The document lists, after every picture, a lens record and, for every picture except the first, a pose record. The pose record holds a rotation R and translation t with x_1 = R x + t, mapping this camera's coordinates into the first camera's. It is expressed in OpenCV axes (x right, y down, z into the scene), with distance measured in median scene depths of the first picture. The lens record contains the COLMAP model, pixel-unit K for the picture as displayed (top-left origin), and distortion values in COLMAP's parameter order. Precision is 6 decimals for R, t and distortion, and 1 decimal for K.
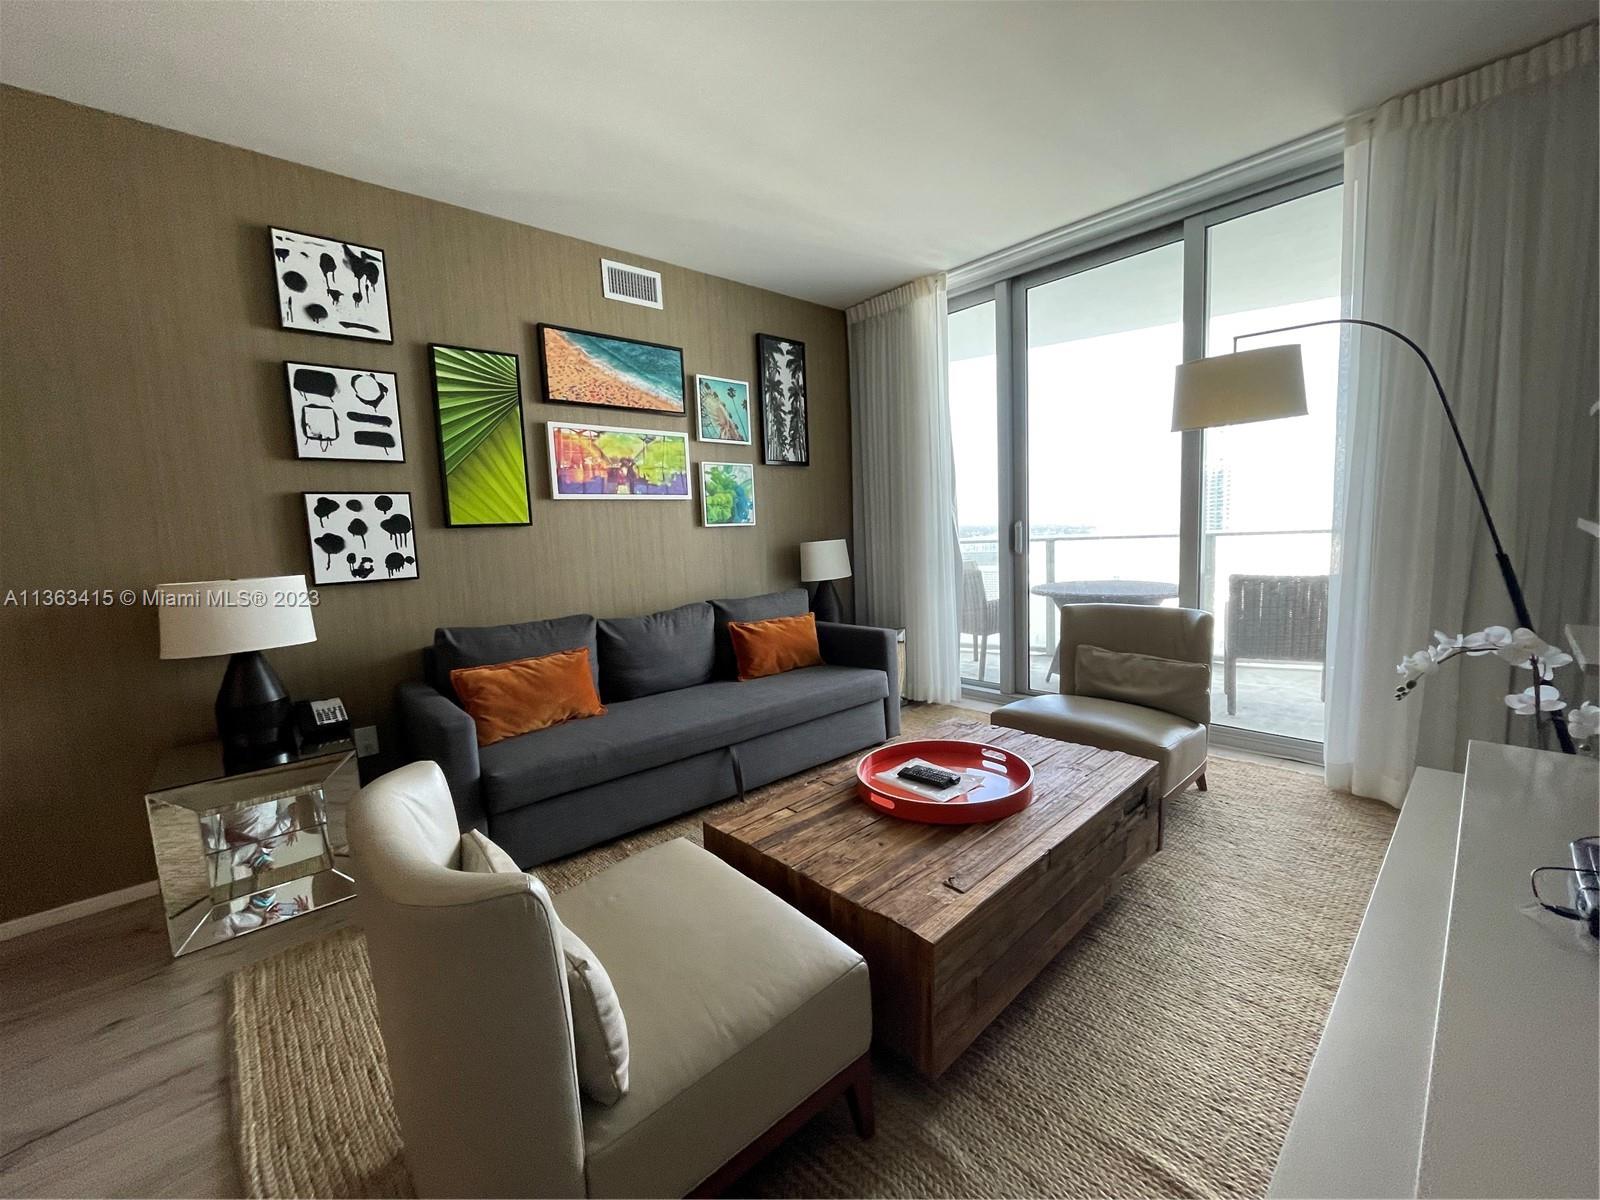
lens RADIAL K [[641.6, 0, 797.8], [0, 641.6, 597.1], [0, 0, 1]] dist [-0.004407, 0.000359]
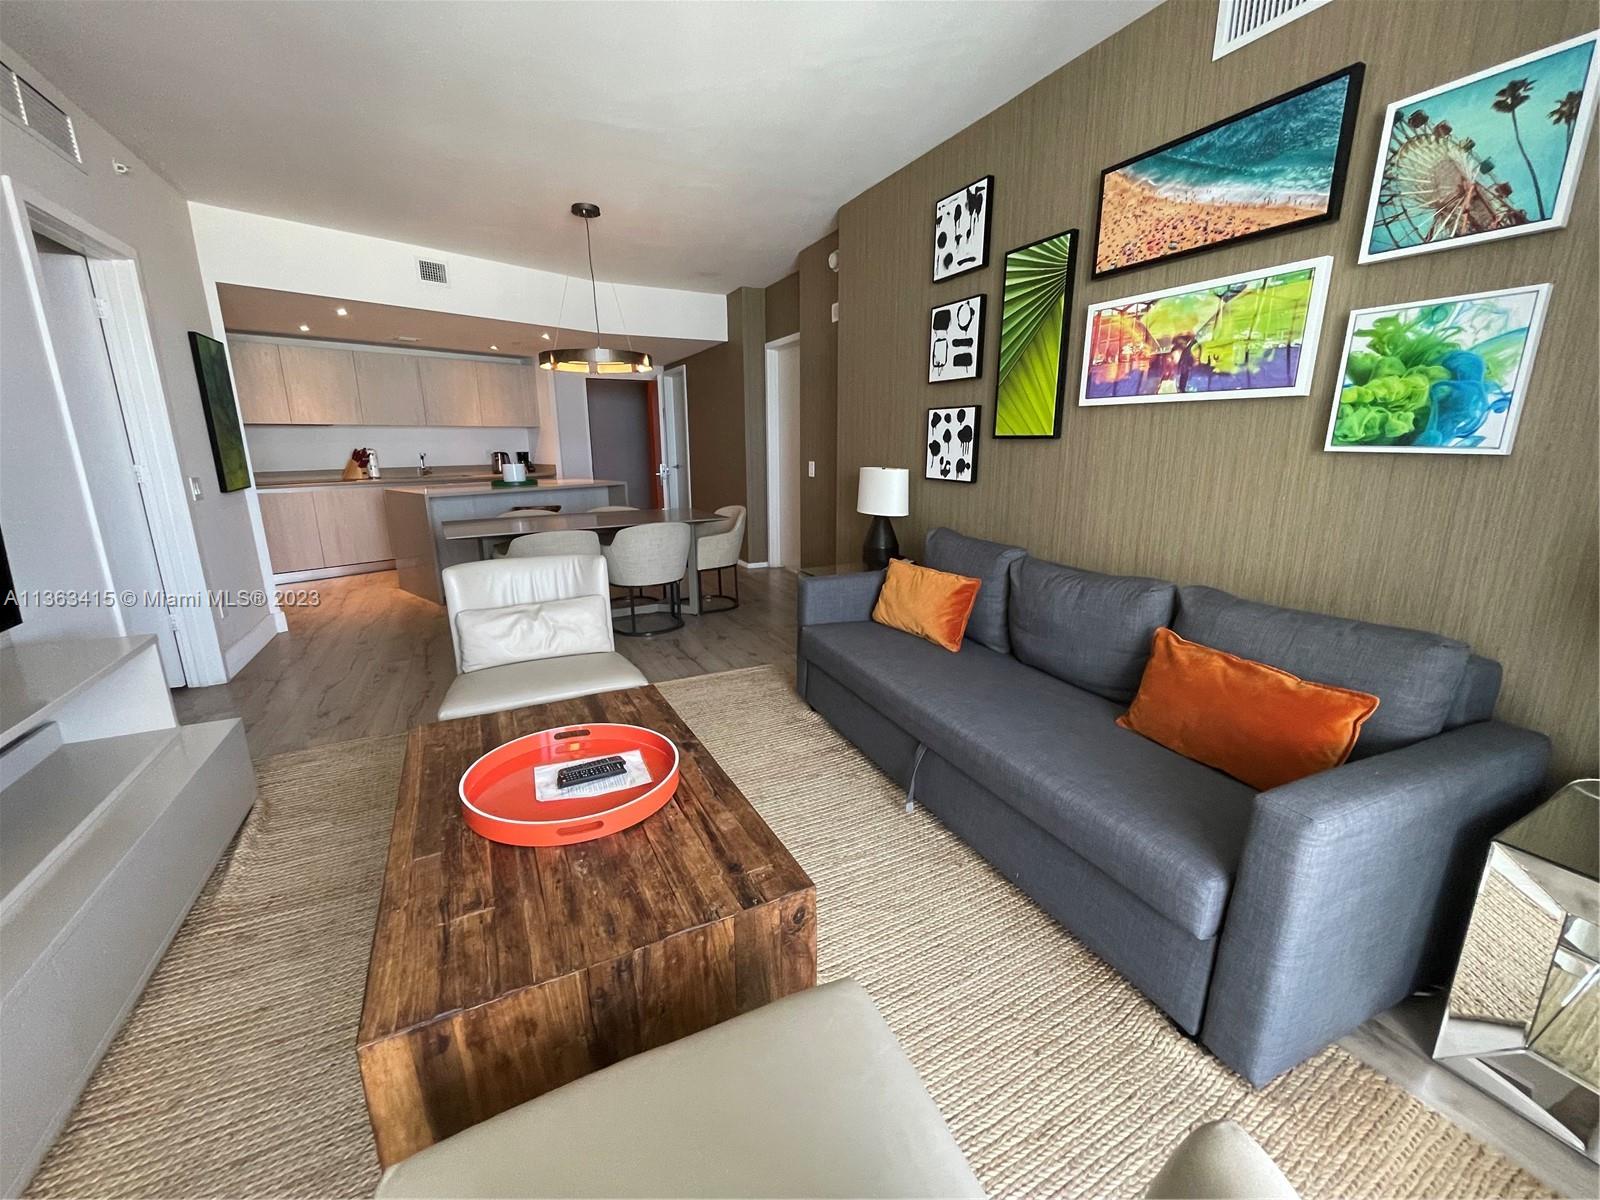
lens RADIAL K [[641.6, 0, 802.6], [0, 641.6, 596.1], [0, 0, 1]] dist [-0.004407, 0.000359]
pose [[-0.264458, 0.269883, -0.925865, 0.625363], [-0.092354, 0.948545, 0.302874, -0.162877], [0.959965, 0.165605, -0.225925, 1.046838]]
